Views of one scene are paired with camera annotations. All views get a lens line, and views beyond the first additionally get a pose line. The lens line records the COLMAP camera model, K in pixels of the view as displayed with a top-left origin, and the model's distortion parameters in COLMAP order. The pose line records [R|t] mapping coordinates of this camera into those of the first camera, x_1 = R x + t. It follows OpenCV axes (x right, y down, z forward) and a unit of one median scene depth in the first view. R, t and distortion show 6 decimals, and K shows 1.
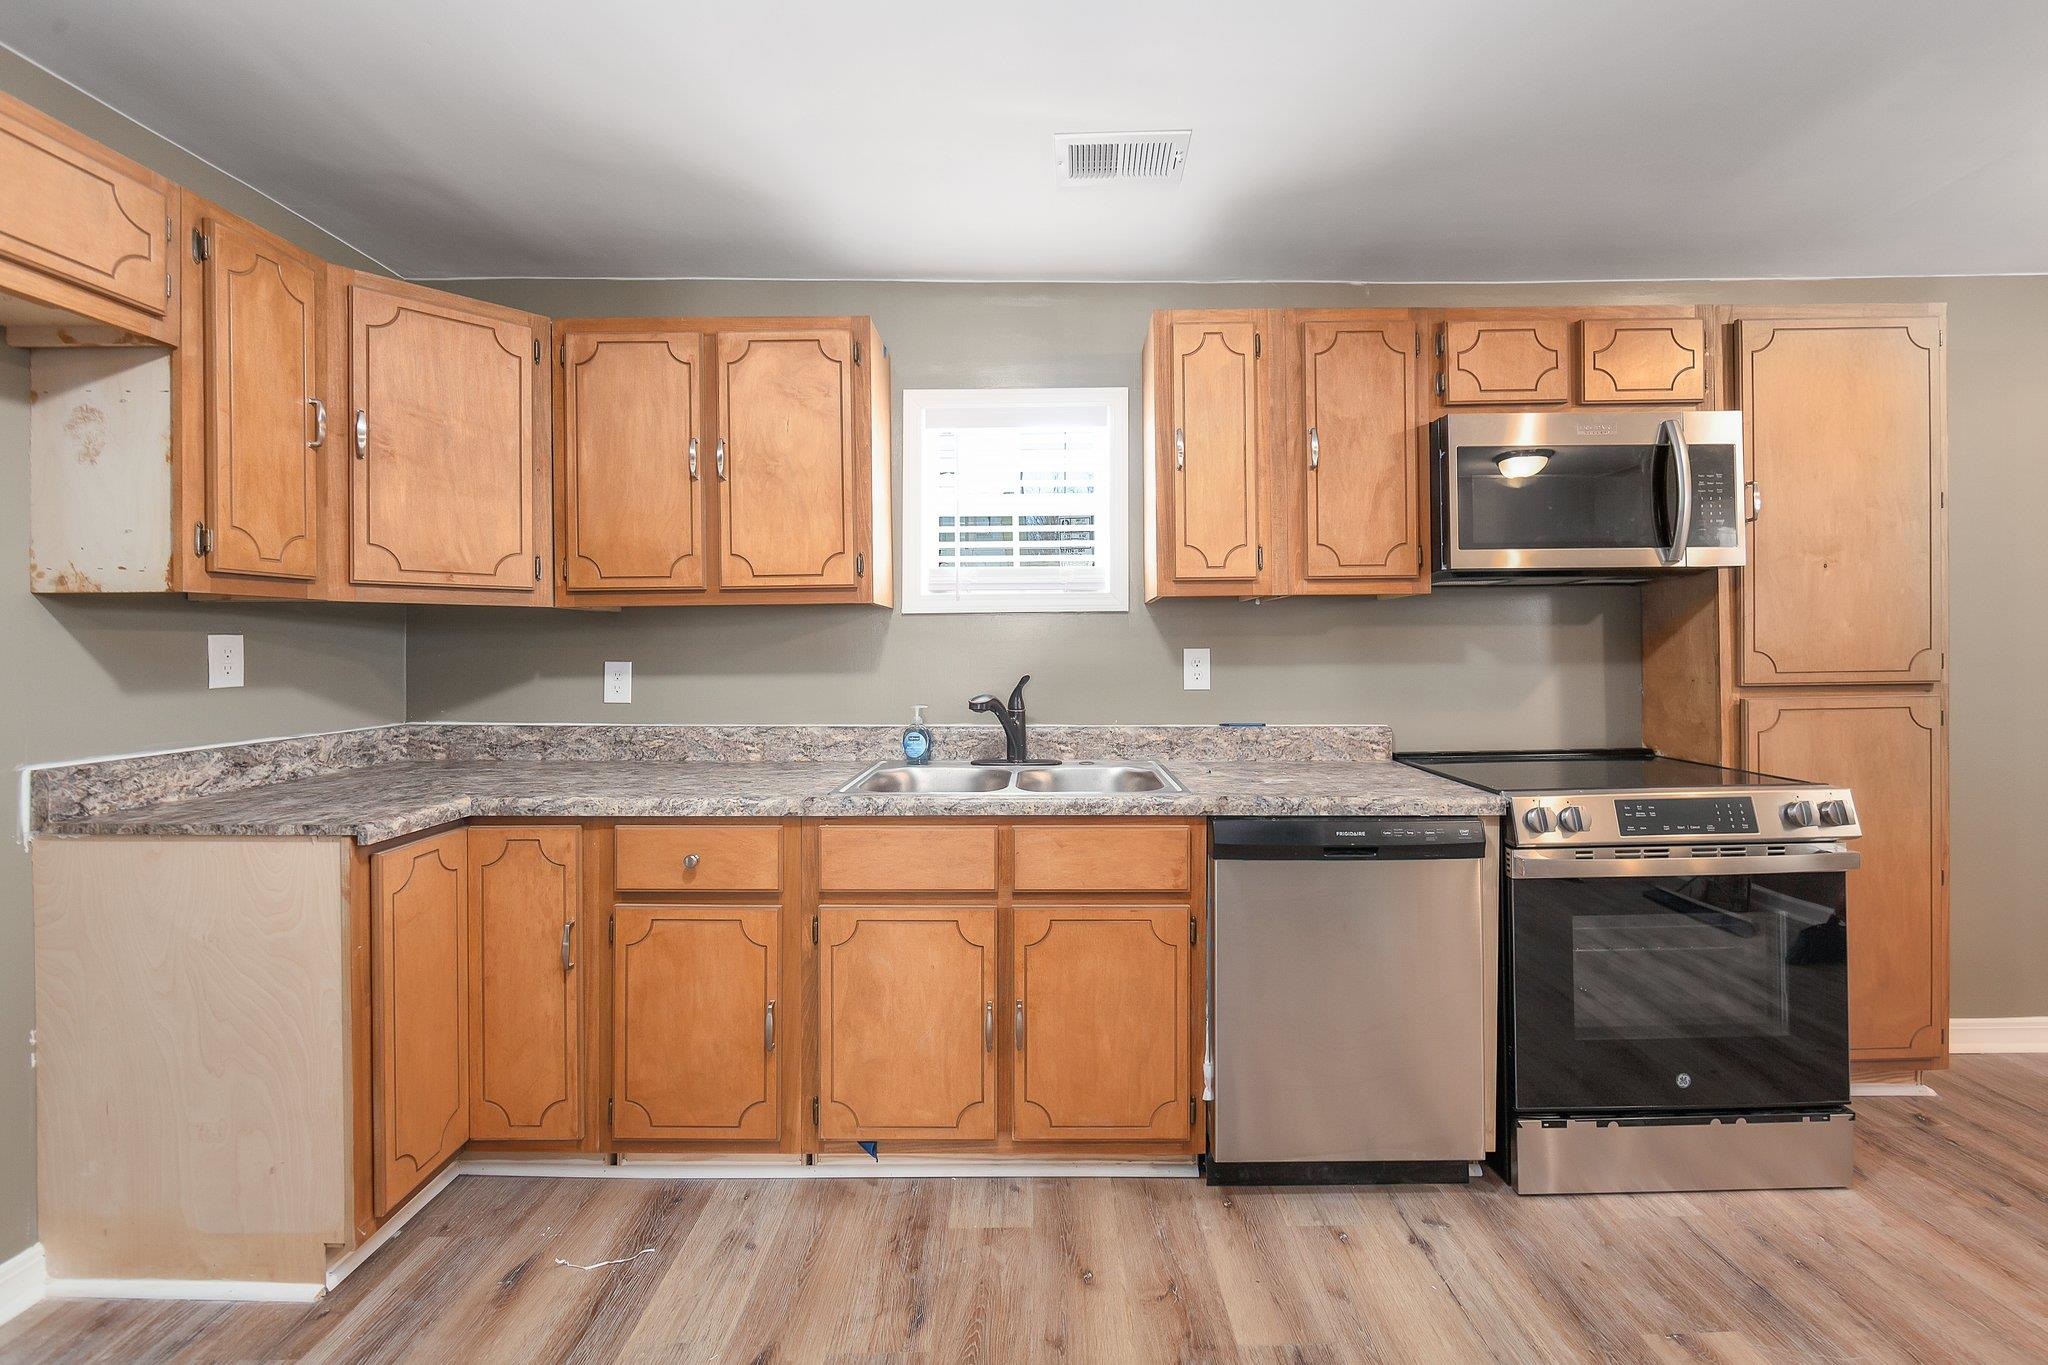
lens RADIAL K [[834.6, 0, 1057.3], [0, 834.6, 641.4], [0, 0, 1]] dist [-0.002631, -0.000119]
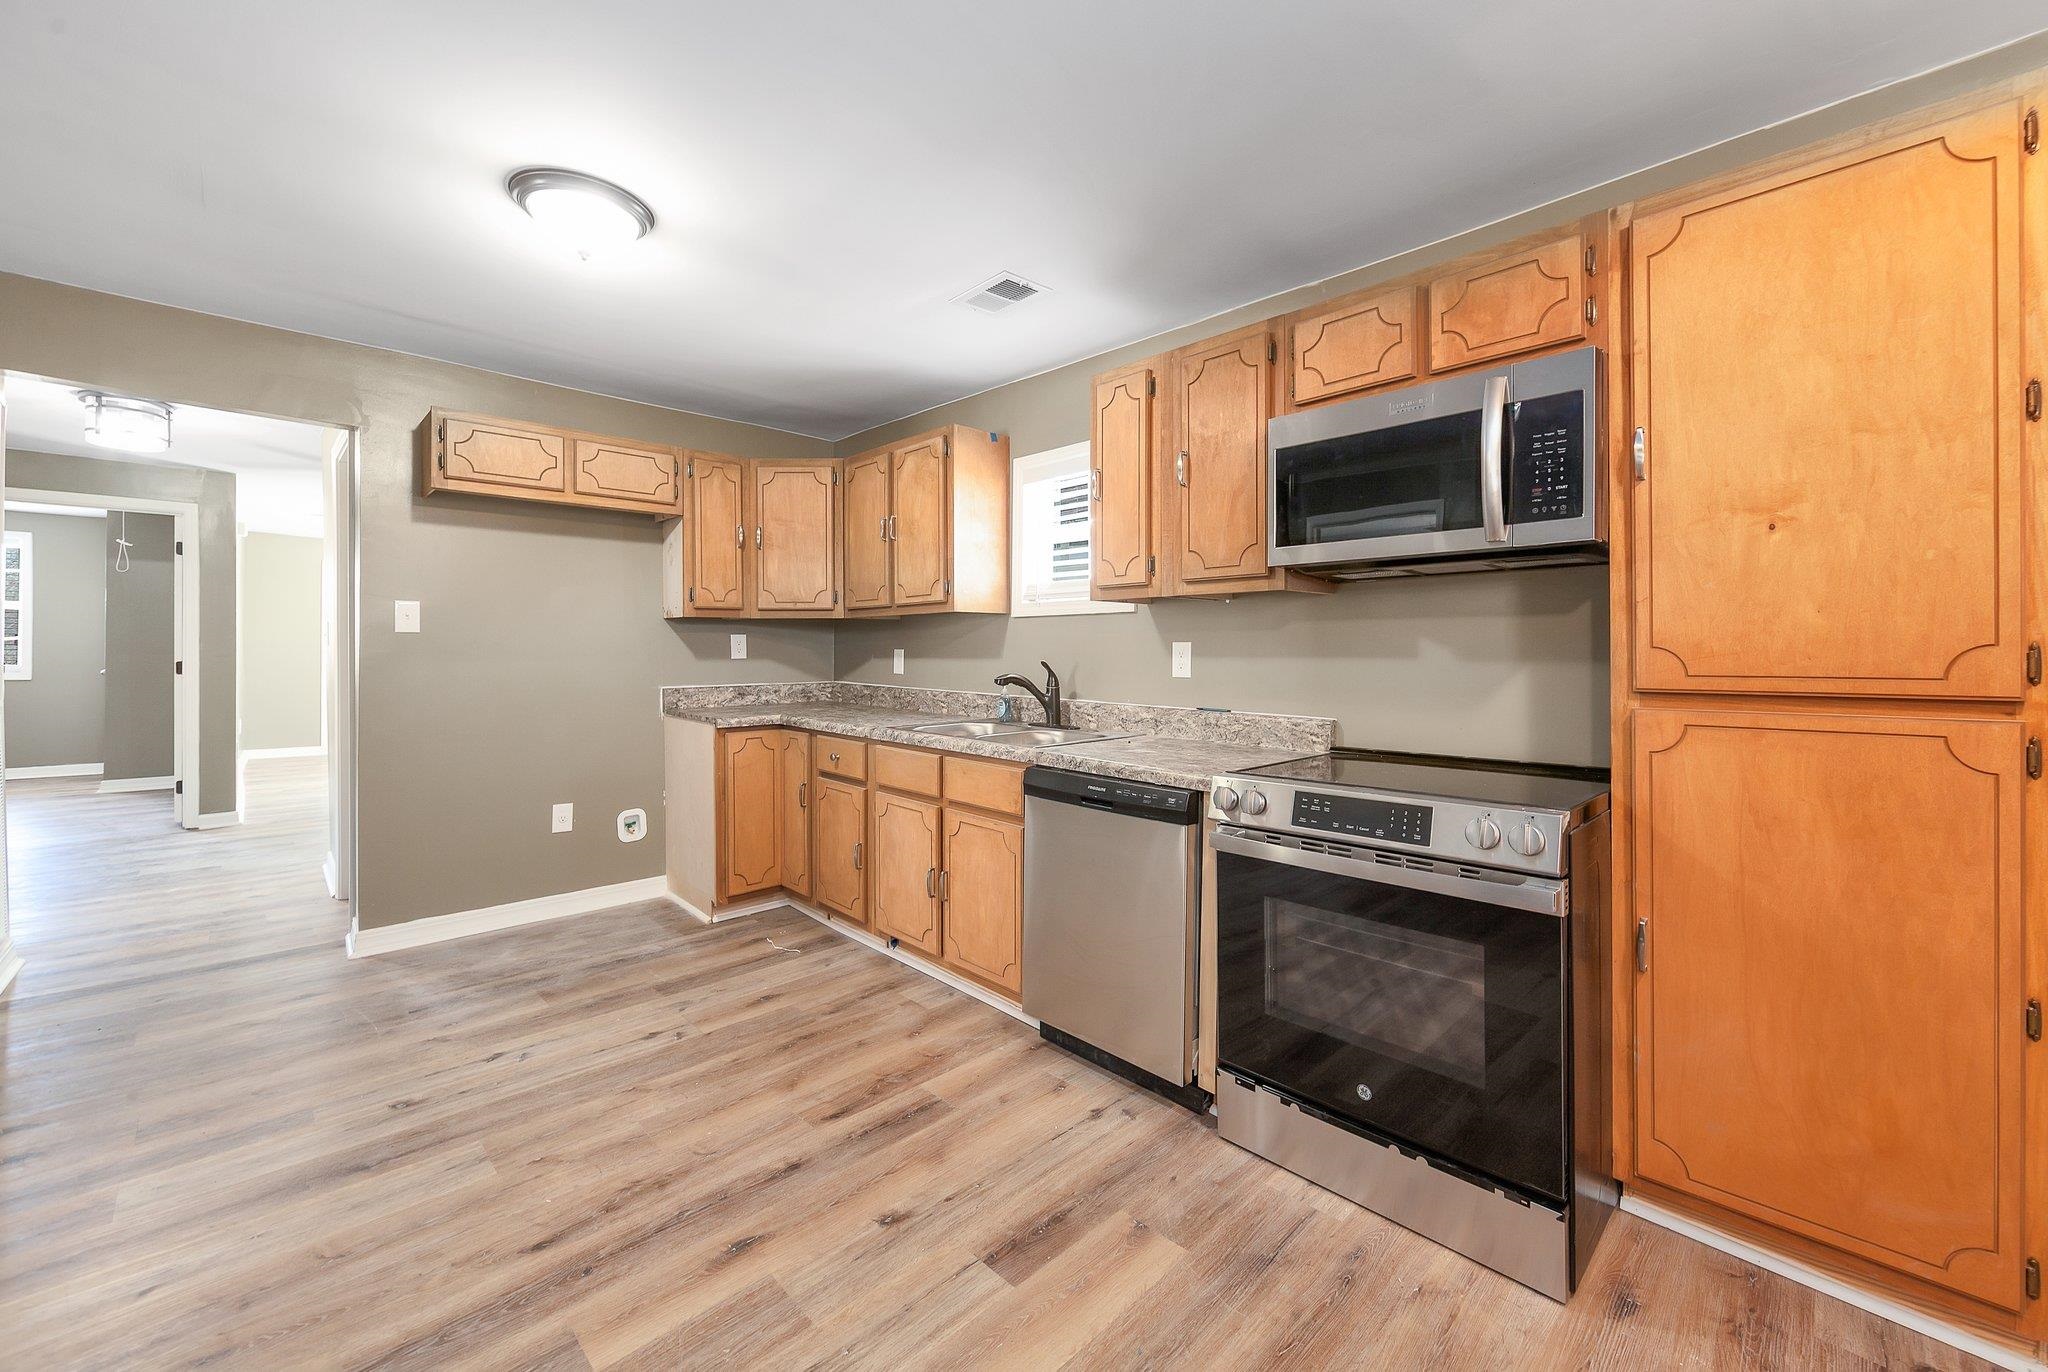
lens RADIAL K [[824.1, 0, 1023.9], [0, 824.1, 647.5], [0, 0, 1]] dist [-0.000557, -0.000077]
pose [[0.685915, 0.007221, -0.727646, 1.133470], [0.002378, 0.999923, 0.012165, 0.001867], [0.727678, -0.010075, 0.685845, 0.065662]]
